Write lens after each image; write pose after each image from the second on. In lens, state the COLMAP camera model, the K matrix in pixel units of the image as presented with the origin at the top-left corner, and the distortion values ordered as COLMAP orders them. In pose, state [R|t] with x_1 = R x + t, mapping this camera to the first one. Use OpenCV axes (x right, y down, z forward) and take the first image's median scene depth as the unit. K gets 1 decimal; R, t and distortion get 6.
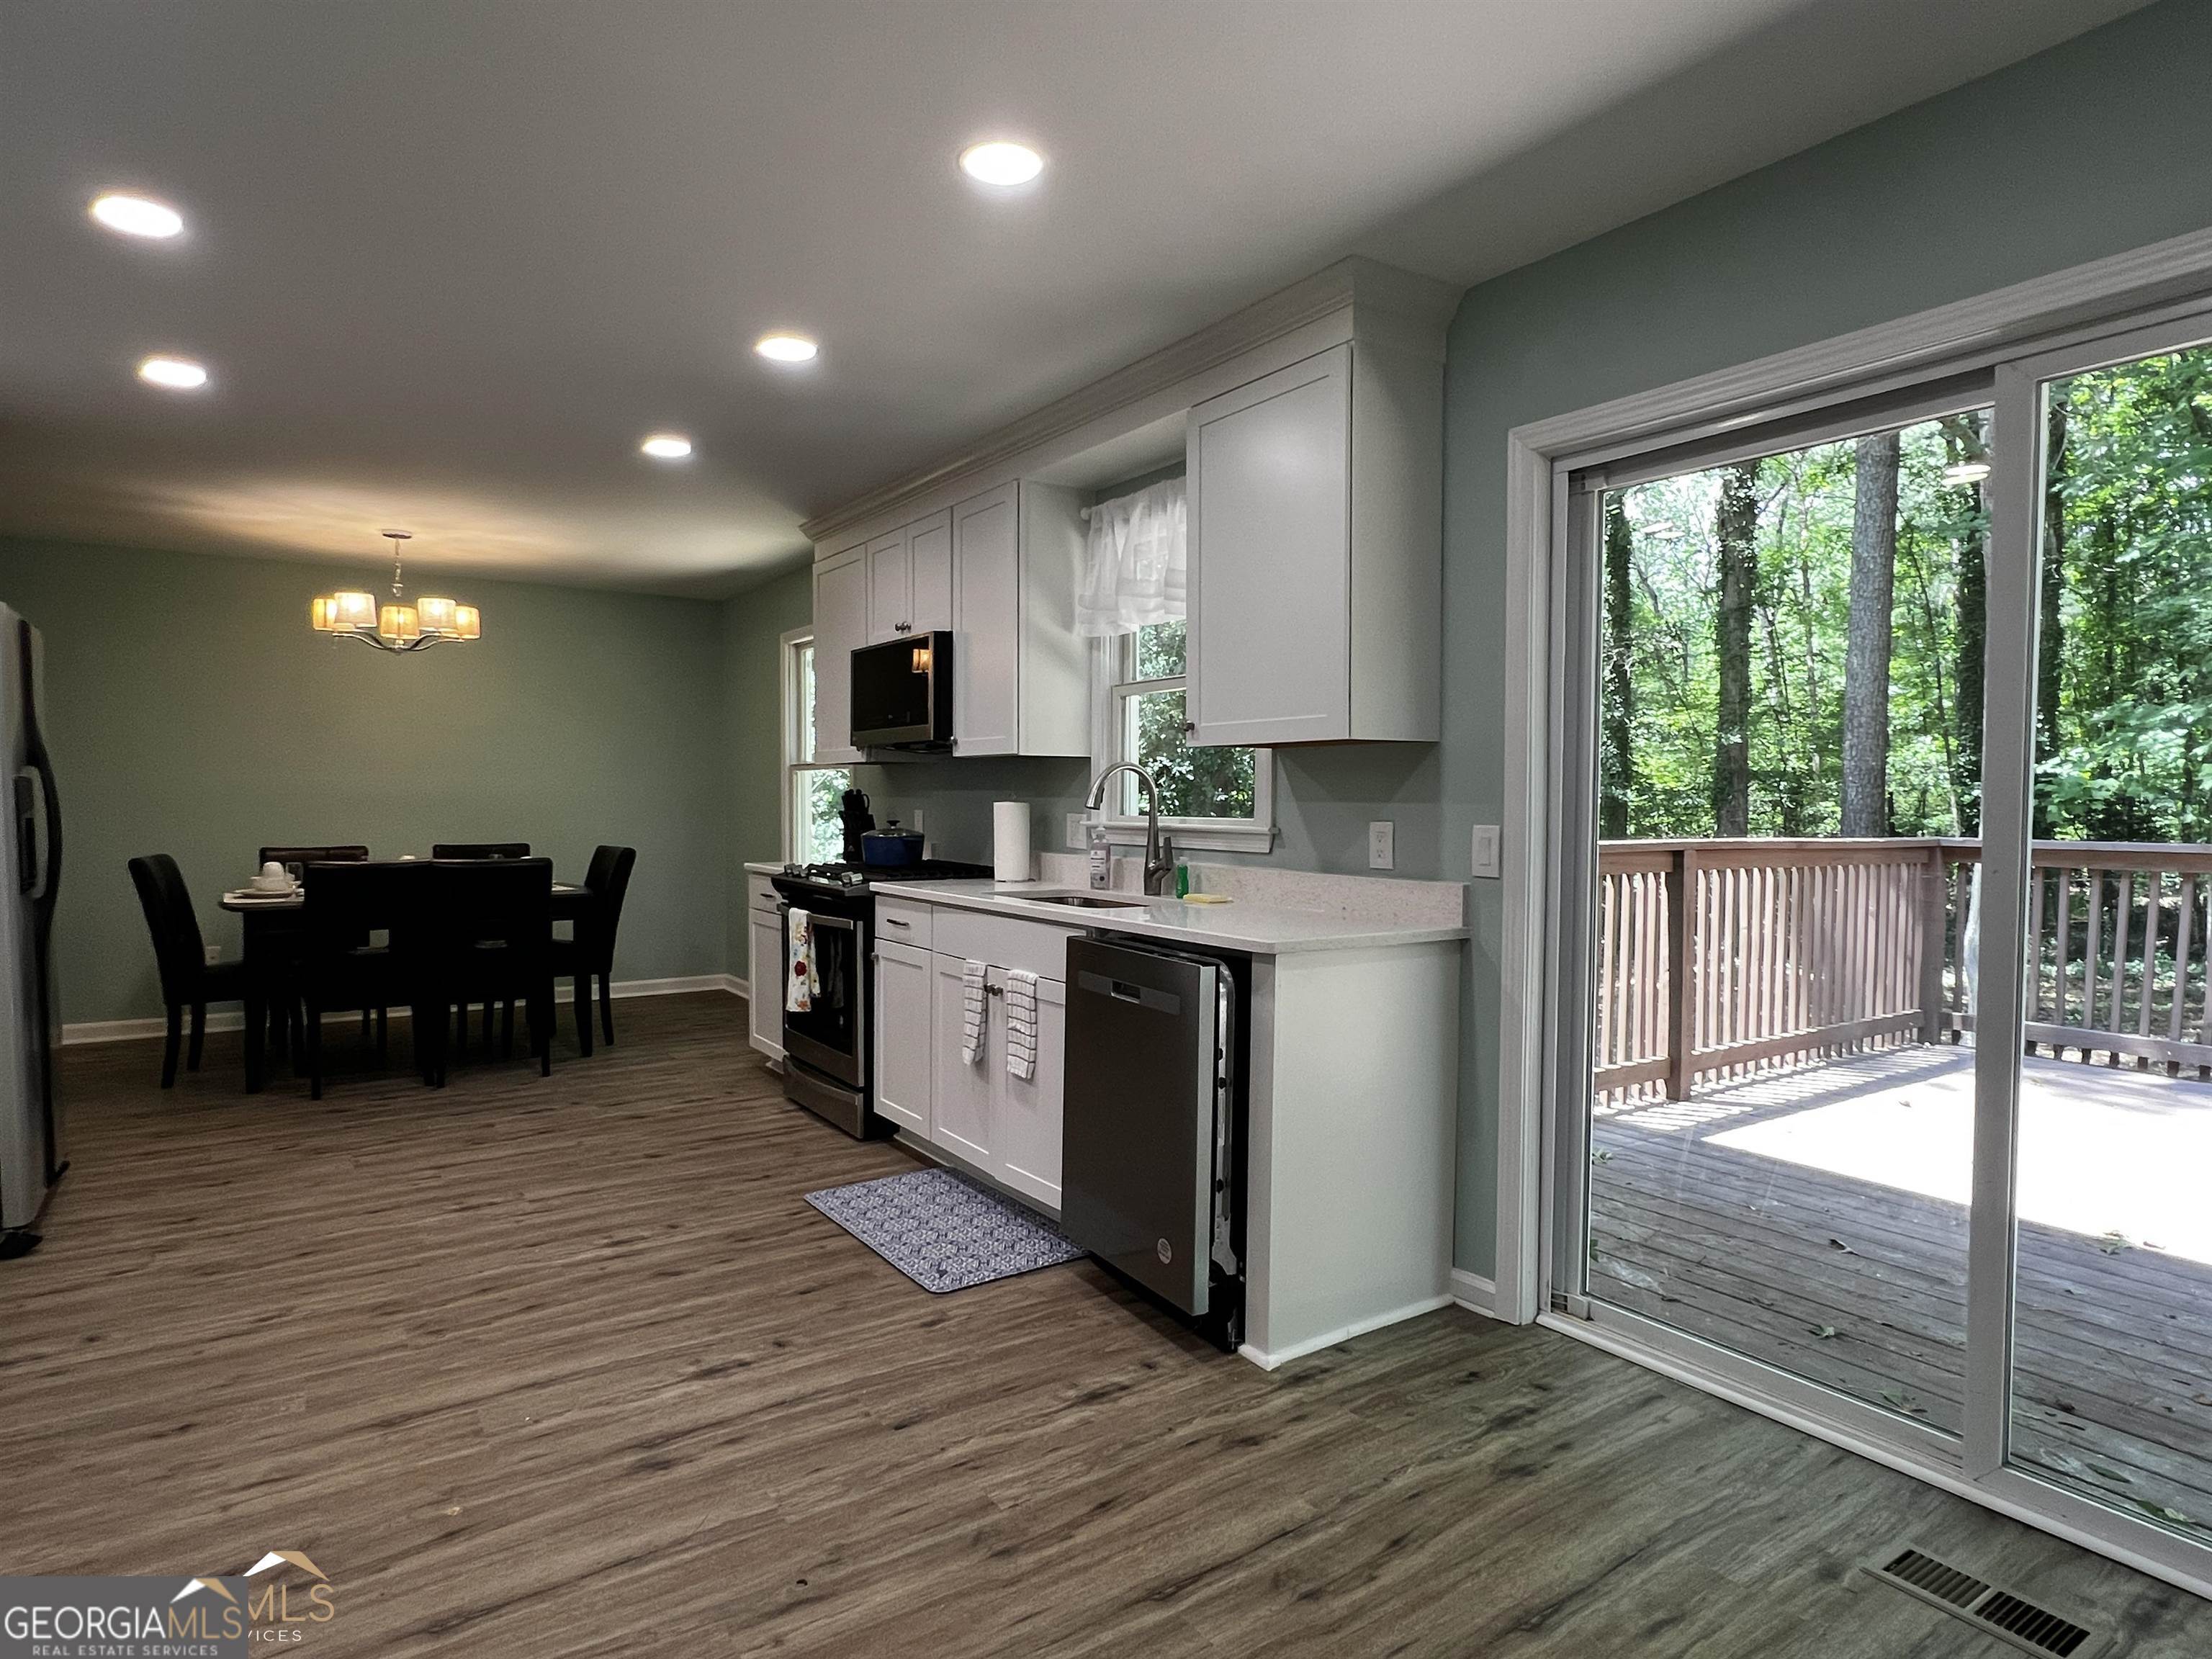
lens RADIAL K [[1206.3, 0, 1106.0], [0, 1206.3, 829.5], [0, 0, 1]] dist [0.000208, 0.000839]
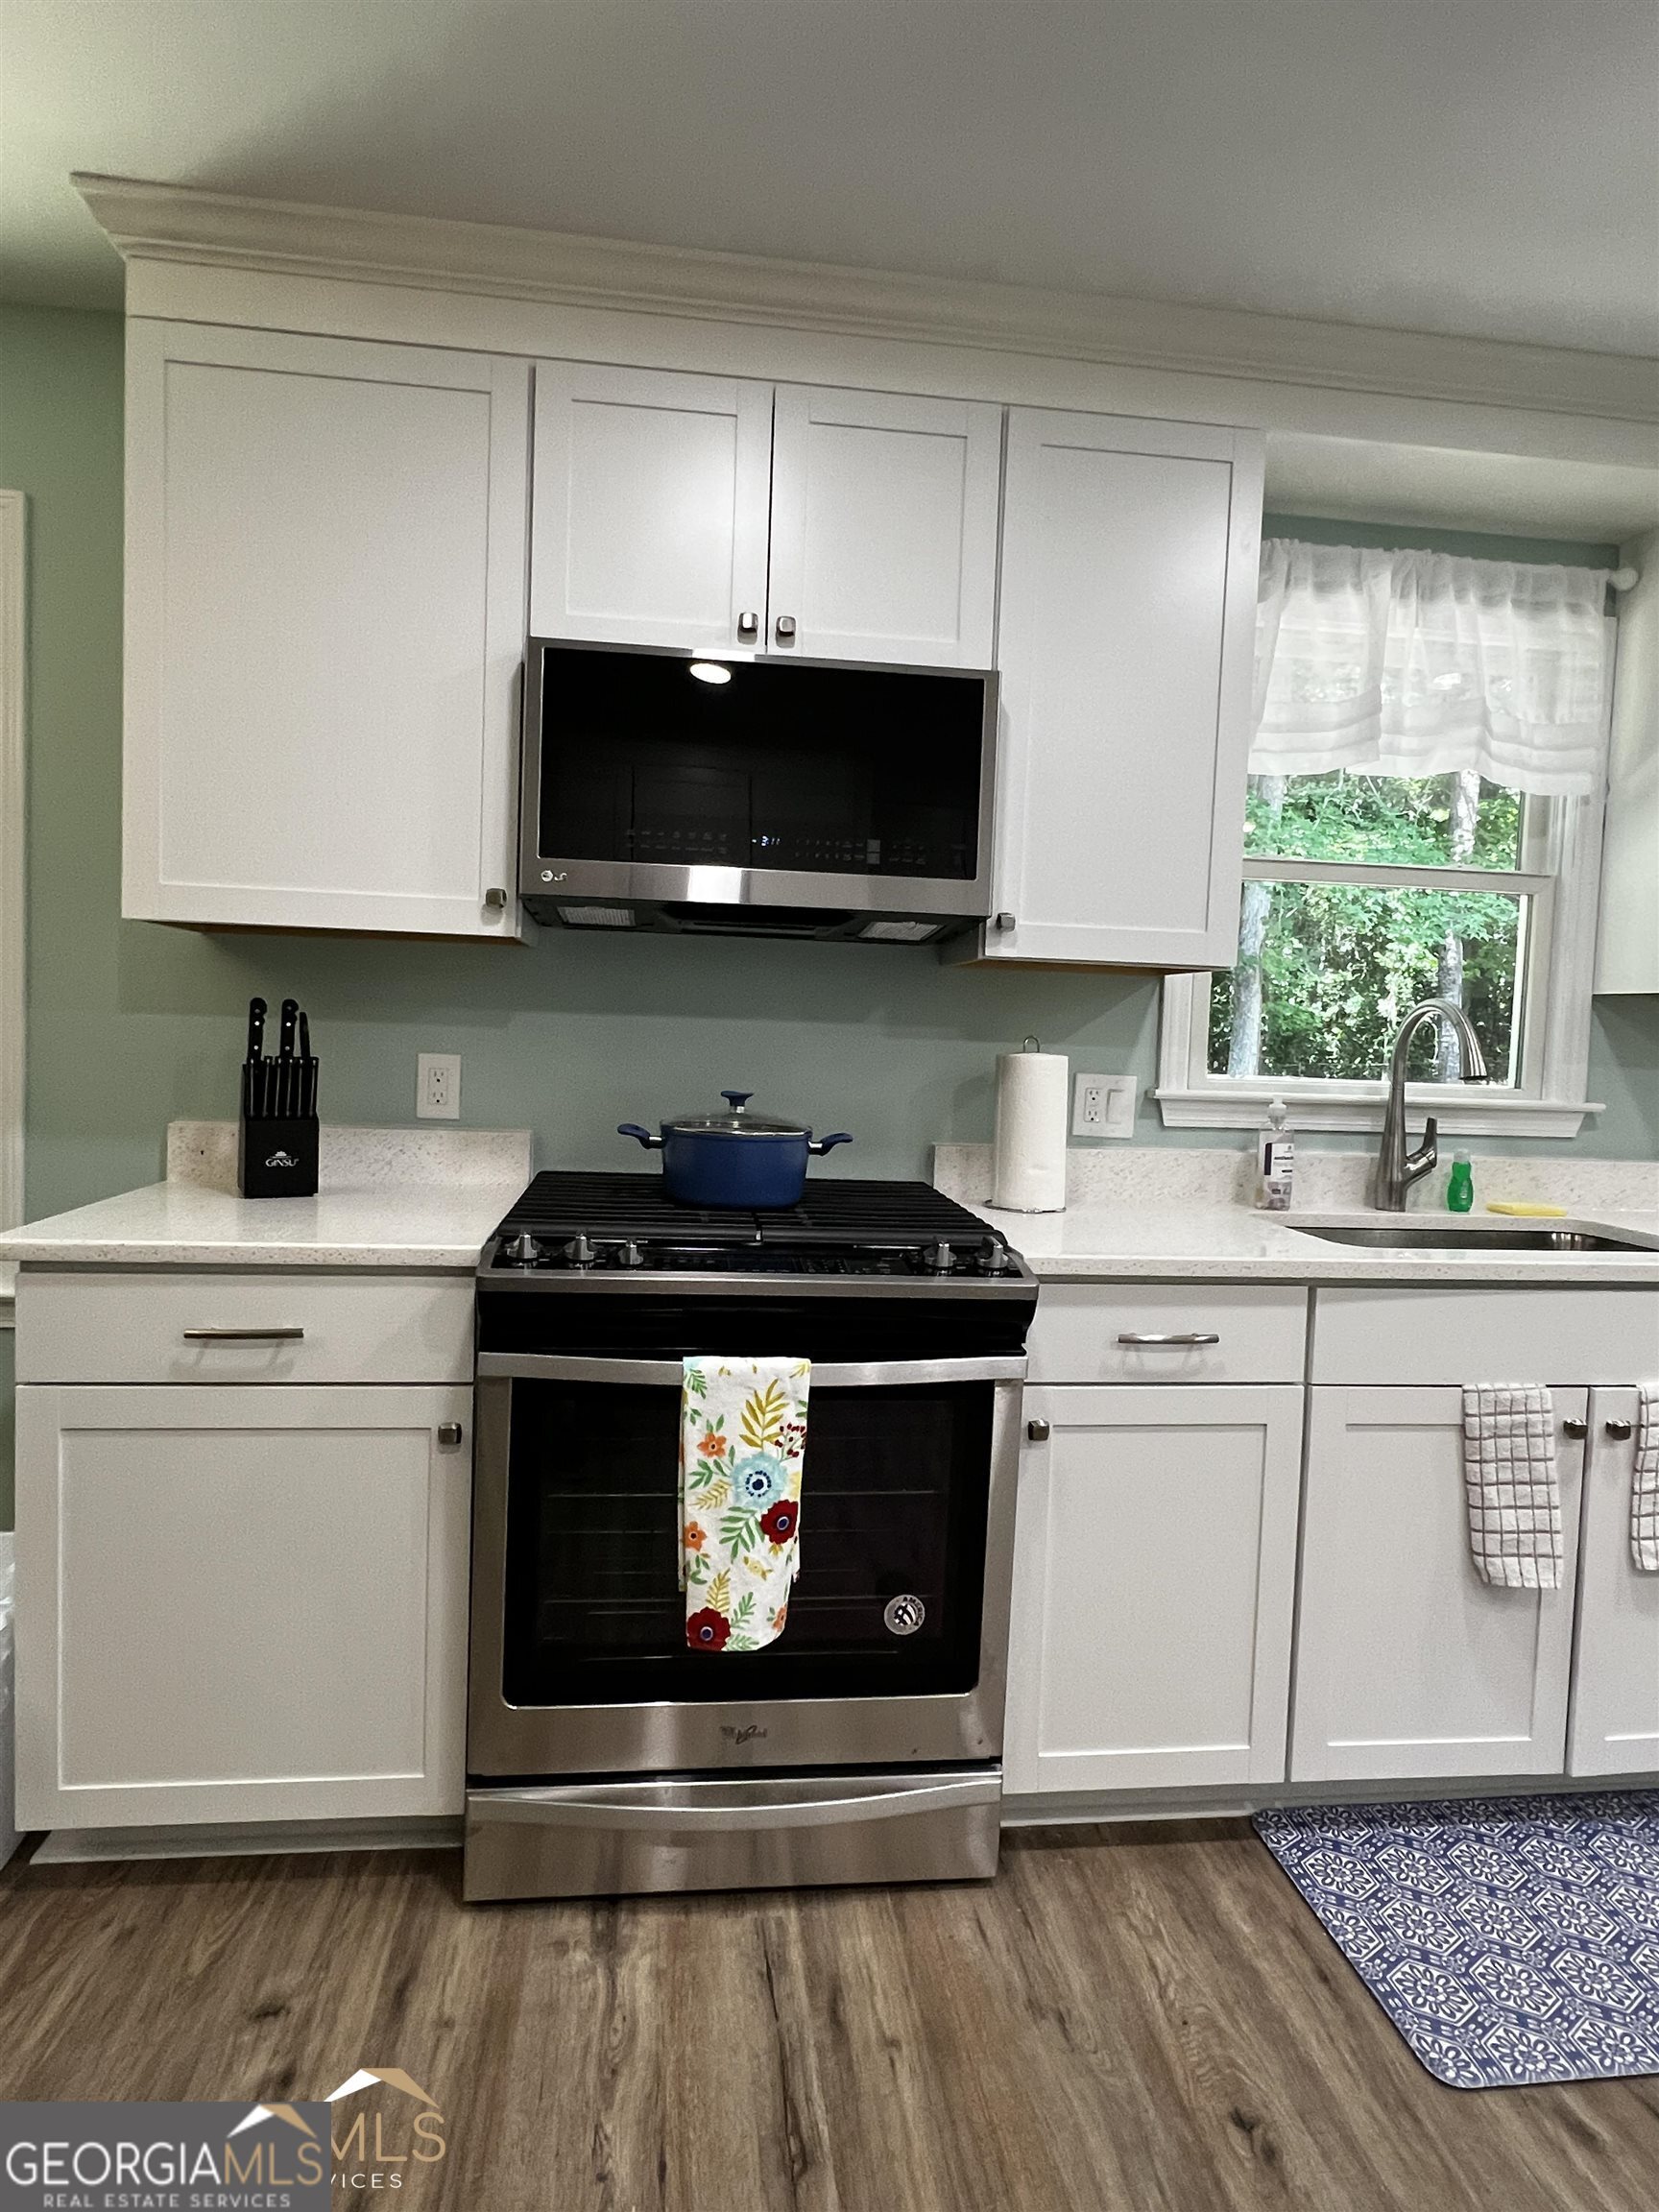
lens RADIAL K [[1206.3, 0, 829.5], [0, 1206.3, 1106.0], [0, 0, 1]] dist [0.000208, 0.000839]
pose [[0.473525, -0.043332, 0.879714, -0.586704], [-0.004464, 0.998658, 0.051593, -0.028316], [-0.880769, -0.028358, 0.472696, 0.867505]]
